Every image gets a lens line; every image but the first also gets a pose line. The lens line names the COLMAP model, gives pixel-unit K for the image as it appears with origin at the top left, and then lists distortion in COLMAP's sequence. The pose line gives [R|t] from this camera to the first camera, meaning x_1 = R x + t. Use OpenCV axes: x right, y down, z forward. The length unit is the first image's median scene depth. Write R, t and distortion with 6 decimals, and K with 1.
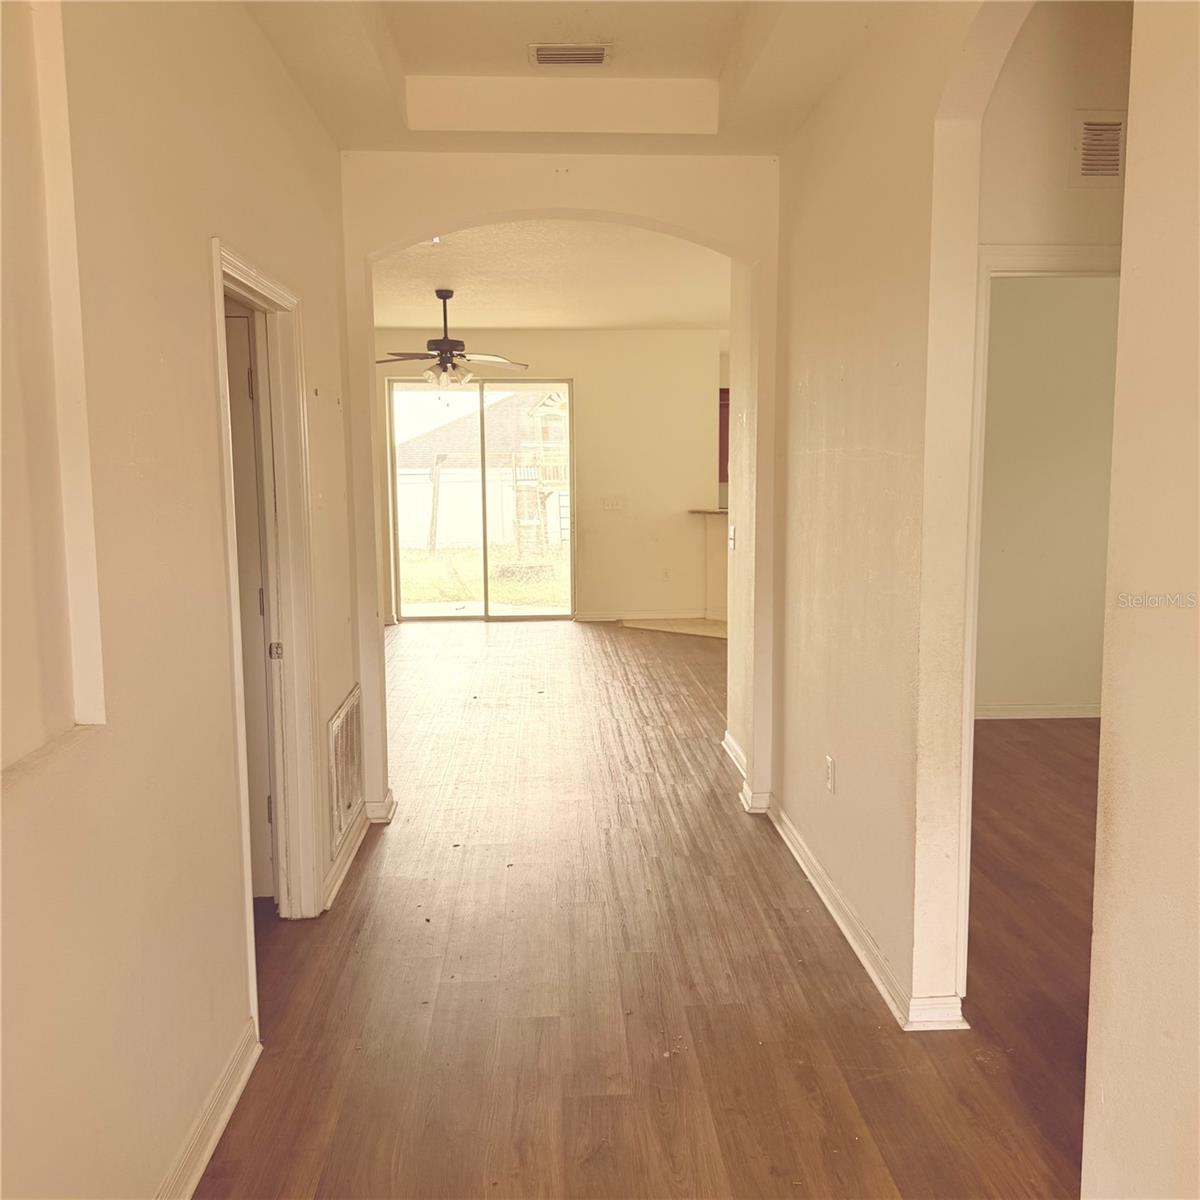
lens RADIAL K [[1143.1, 0, 596.6], [0, 1143.1, 639.2], [0, 0, 1]] dist [0.031675, 0.000000]
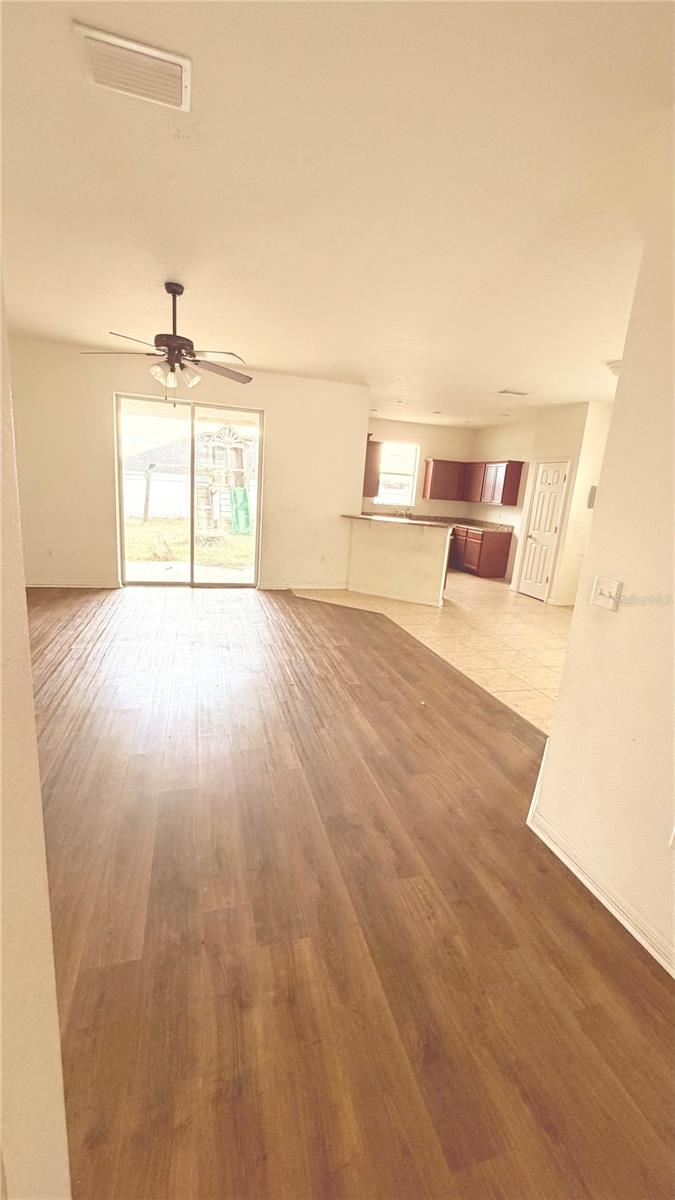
lens RADIAL K [[478.6, 0, 332.1], [0, 478.6, 598.0], [0, 0, 1]] dist [0.012182, 0.000022]
pose [[0.971778, 0.026905, 0.234357, -0.069726], [-0.045177, 0.996312, 0.072953, -0.054096], [-0.231530, -0.081482, 0.969409, 0.418055]]
